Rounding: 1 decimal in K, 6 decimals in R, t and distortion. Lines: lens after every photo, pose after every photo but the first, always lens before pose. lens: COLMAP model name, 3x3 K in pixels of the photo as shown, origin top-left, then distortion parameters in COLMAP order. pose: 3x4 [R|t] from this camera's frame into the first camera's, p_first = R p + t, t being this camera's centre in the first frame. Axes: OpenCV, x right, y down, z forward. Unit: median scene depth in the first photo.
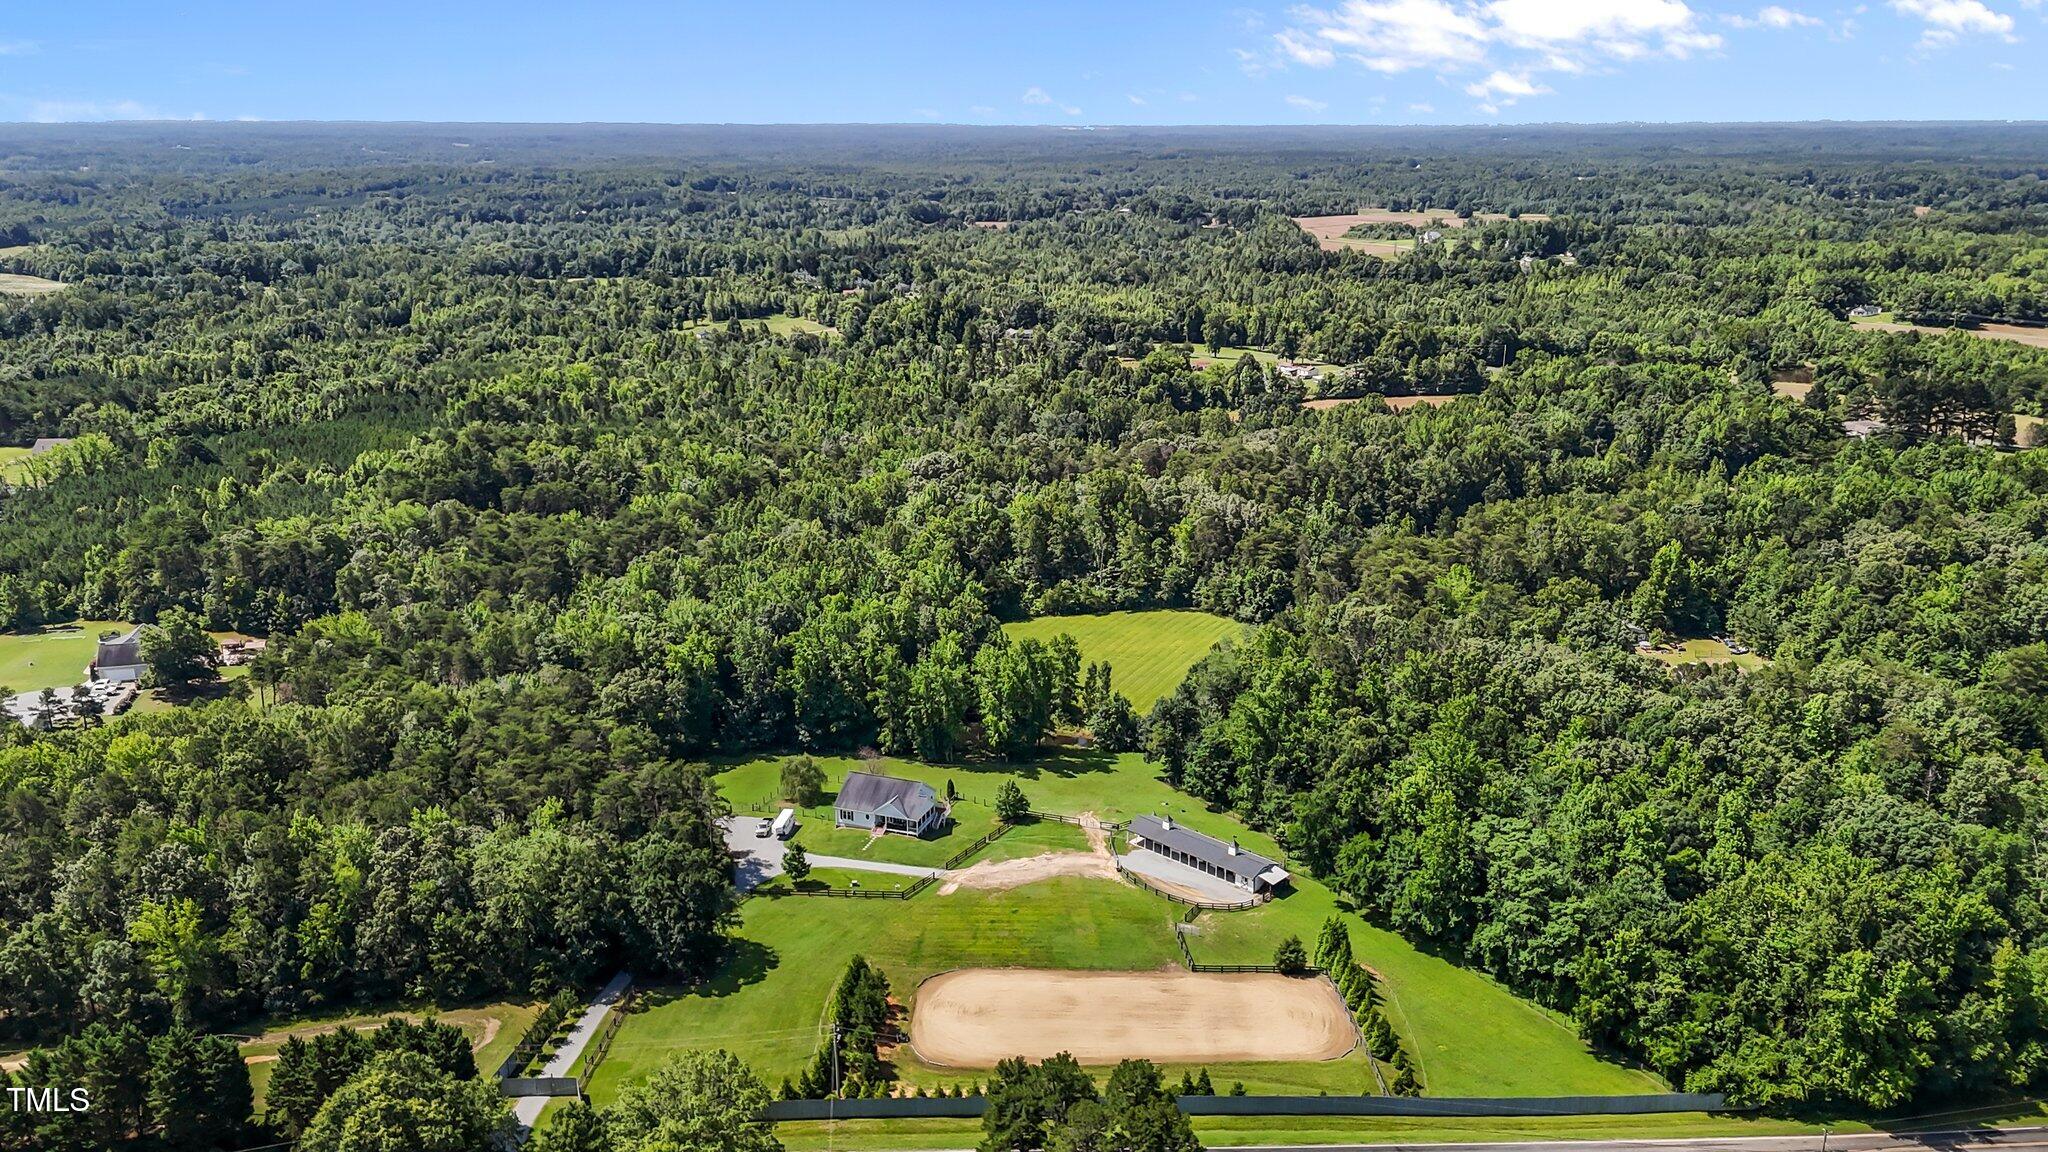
lens RADIAL K [[1530.4, 0, 1016.3], [0, 1530.4, 581.3], [0, 0, 1]] dist [0.069986, -0.068766]
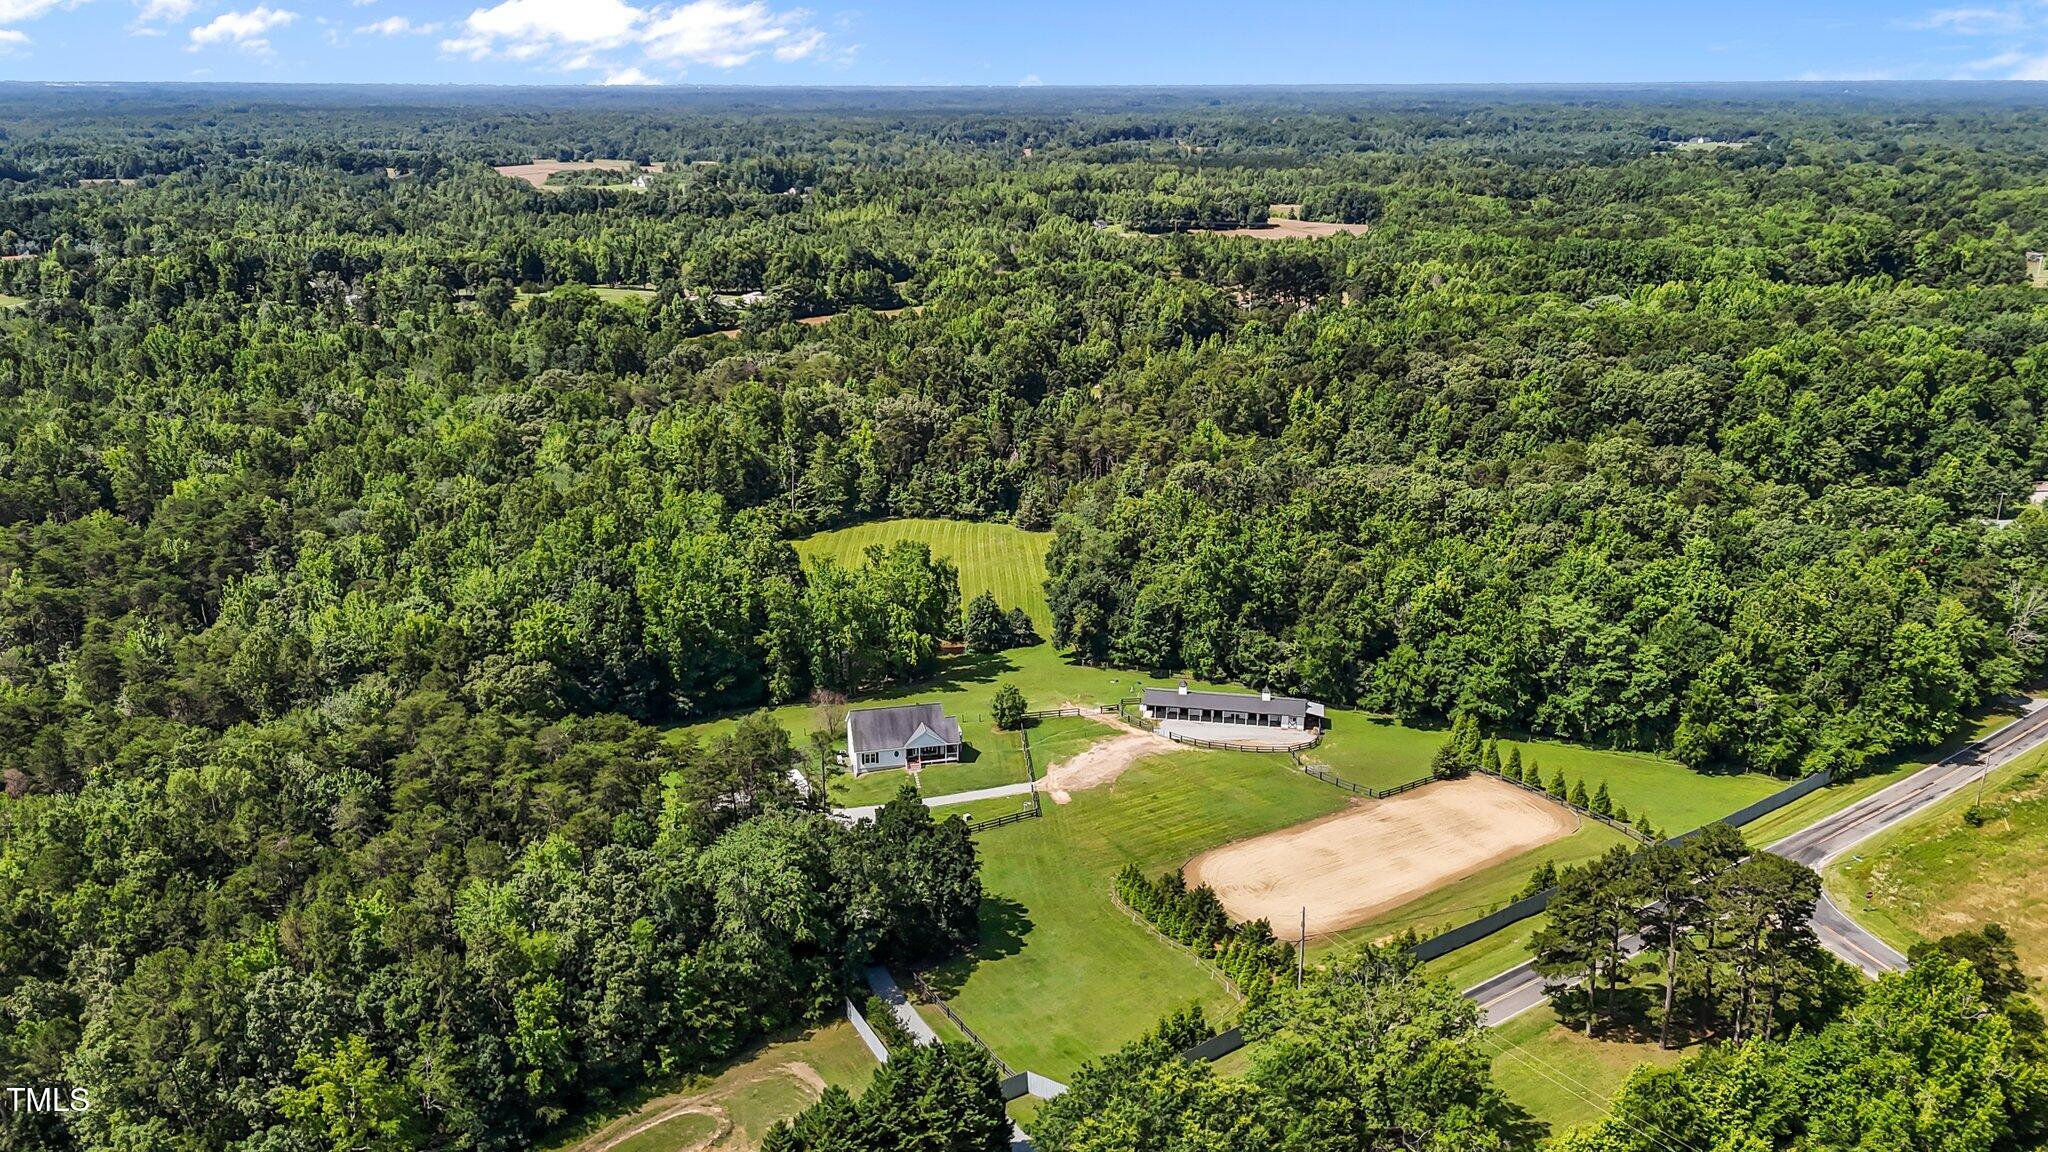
lens RADIAL K [[1530.4, 0, 1020.2], [0, 1530.4, 565.9], [0, 0, 1]] dist [0.069986, -0.068766]
pose [[0.841776, -0.162153, 0.514898, -0.443799], [0.154894, 0.986264, 0.057370, 0.007686], [-0.517128, 0.031462, 0.855330, 0.199765]]
